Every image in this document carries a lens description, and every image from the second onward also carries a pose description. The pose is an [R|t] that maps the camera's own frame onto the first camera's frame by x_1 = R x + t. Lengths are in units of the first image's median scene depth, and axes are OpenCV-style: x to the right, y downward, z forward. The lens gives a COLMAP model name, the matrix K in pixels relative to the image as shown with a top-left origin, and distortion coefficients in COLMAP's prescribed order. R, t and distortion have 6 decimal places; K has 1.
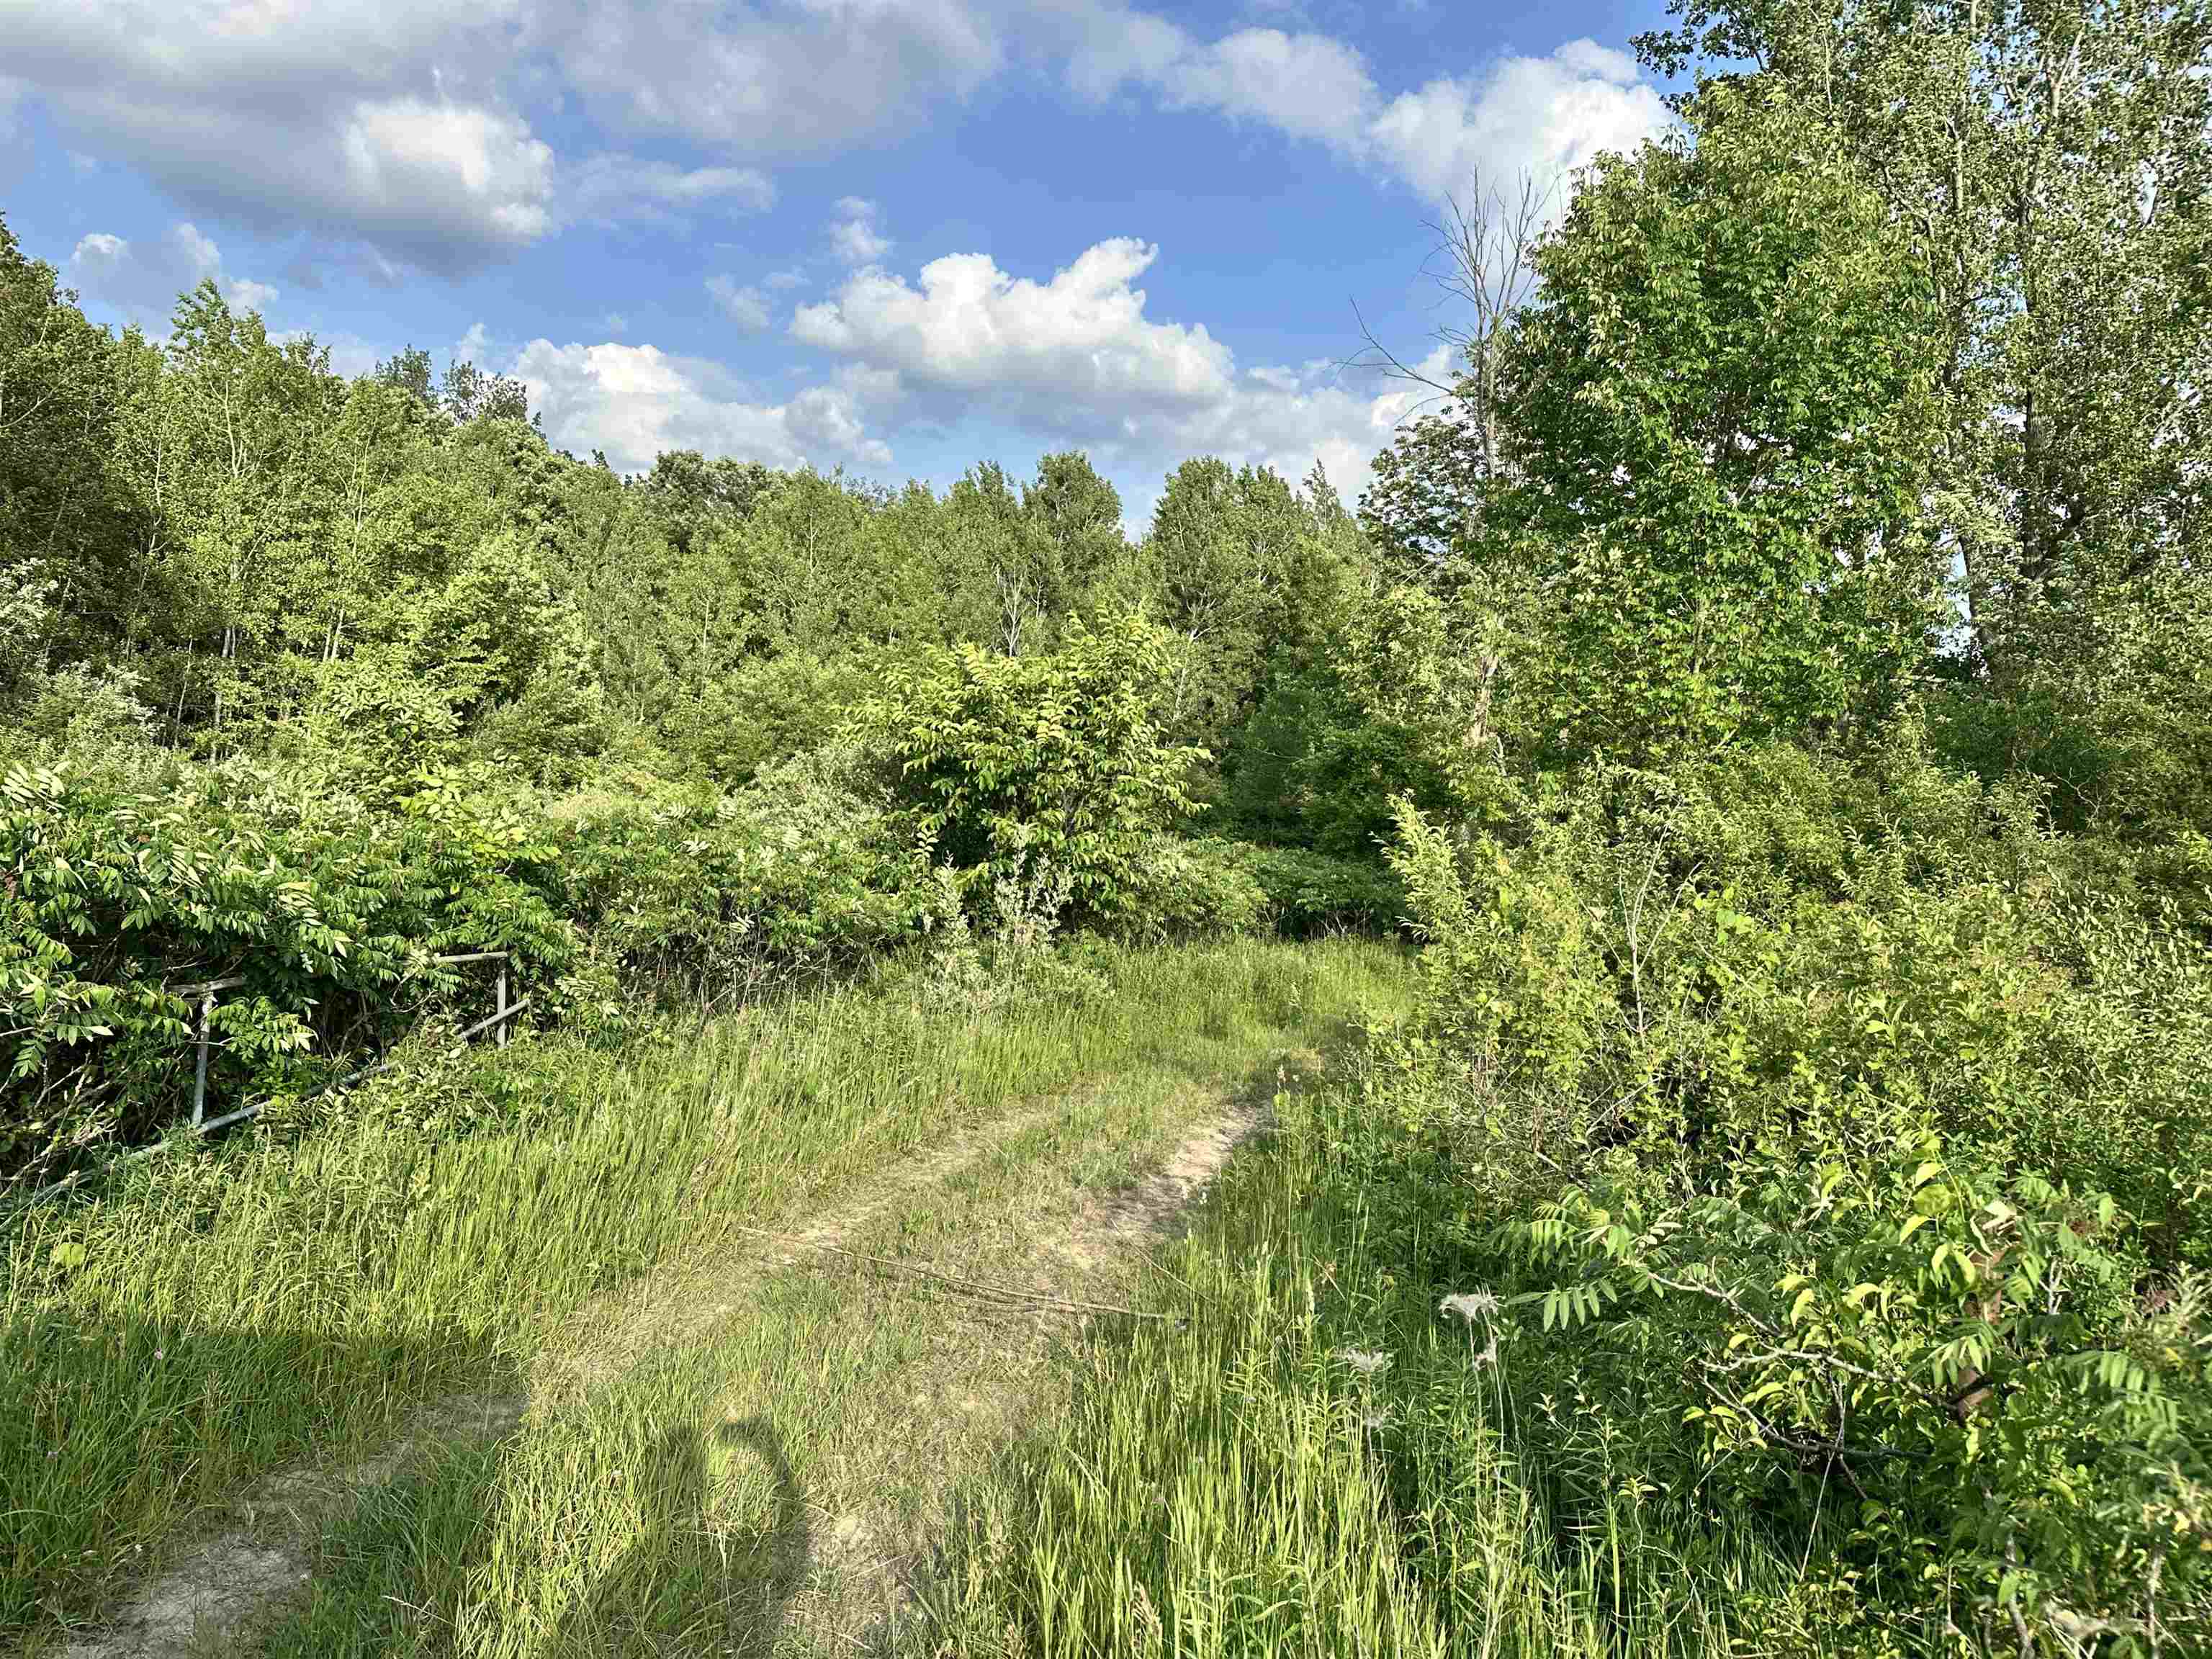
lens RADIAL K [[1569.8, 0, 1113.9], [0, 1569.8, 863.7], [0, 0, 1]] dist [0.002836, -0.000507]
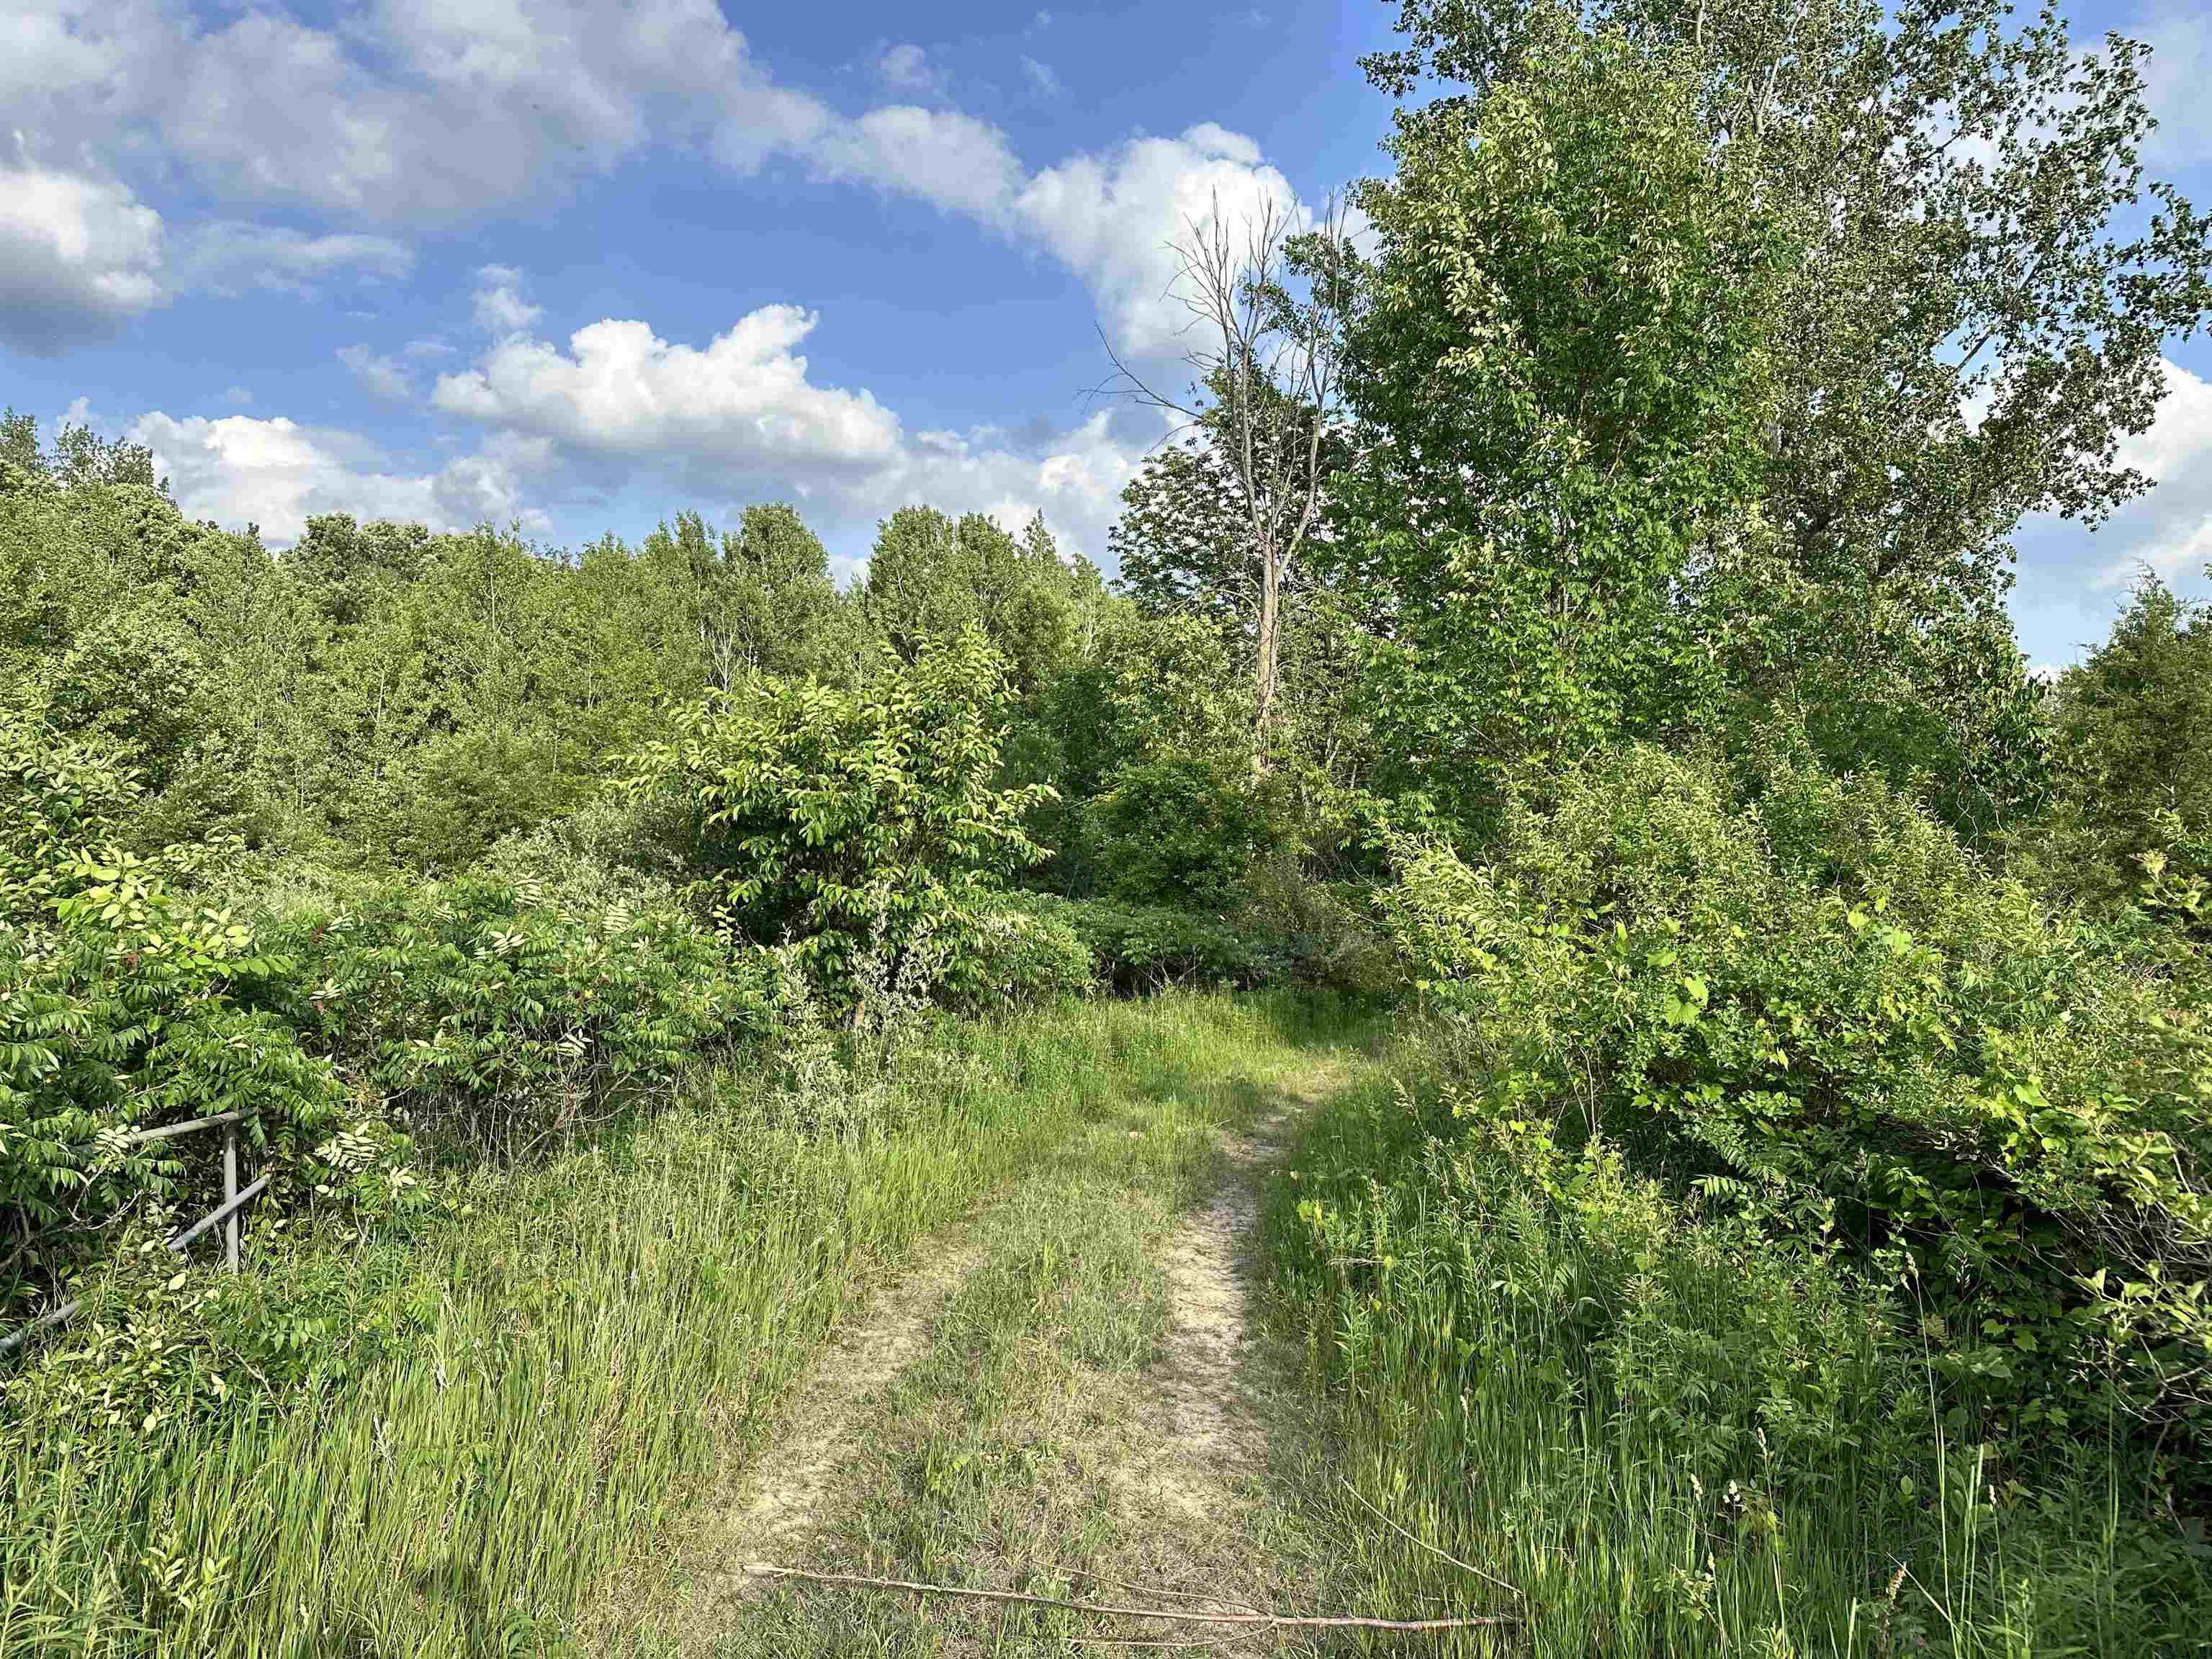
lens RADIAL K [[1557.8, 0, 1069.6], [0, 1557.8, 823.6], [0, 0, 1]] dist [0.074394, -0.096651]
pose [[0.984272, -0.059193, 0.166450, -0.067336], [0.069400, 0.996006, -0.056183, -0.003006], [-0.162459, 0.066851, 0.984448, 0.123781]]
